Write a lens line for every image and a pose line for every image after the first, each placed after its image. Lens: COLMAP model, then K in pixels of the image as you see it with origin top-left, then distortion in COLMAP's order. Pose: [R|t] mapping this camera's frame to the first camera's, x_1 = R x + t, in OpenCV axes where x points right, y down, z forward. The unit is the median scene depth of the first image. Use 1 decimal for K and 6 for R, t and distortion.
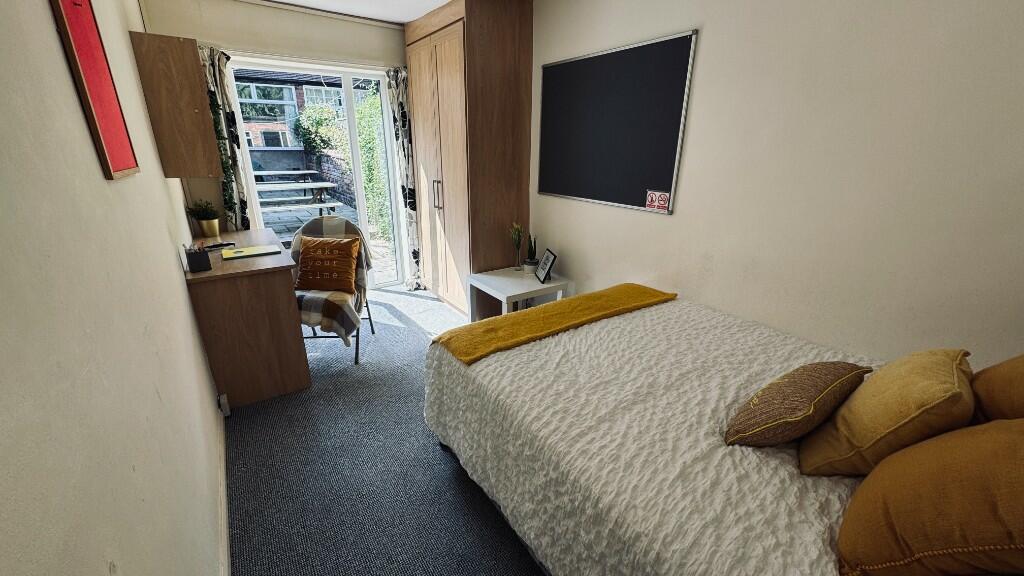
lens RADIAL K [[405.2, 0, 511.7], [0, 405.2, 285.7], [0, 0, 1]] dist [-0.002142, -0.000395]
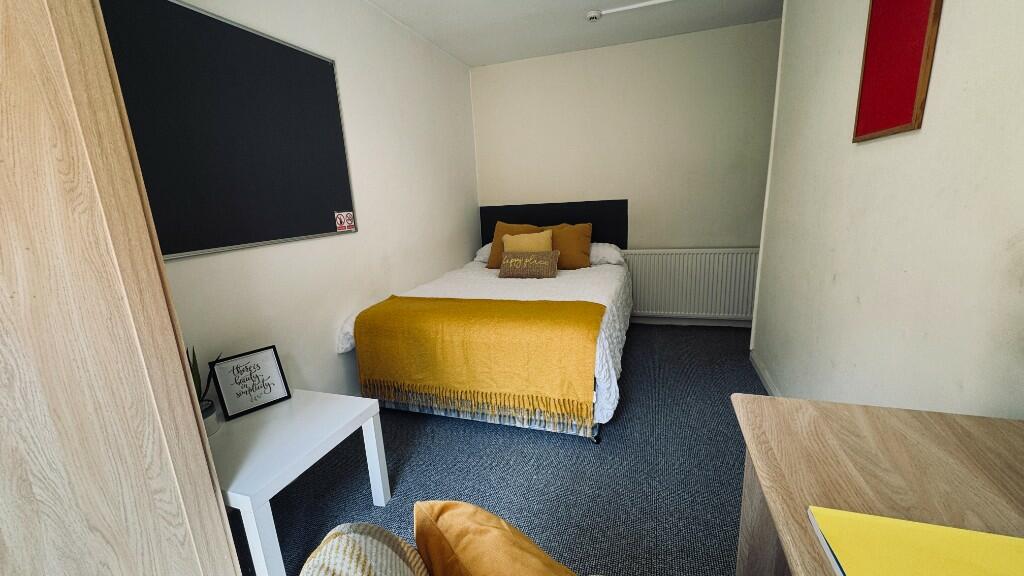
lens RADIAL K [[405.2, 0, 512.4], [0, 405.2, 286.9], [0, 0, 1]] dist [-0.002142, -0.000395]
pose [[-0.587434, -0.161113, 0.793073, -0.670077], [0.312427, 0.858859, 0.405894, -0.345009], [-0.746533, 0.486213, -0.454187, 1.225398]]
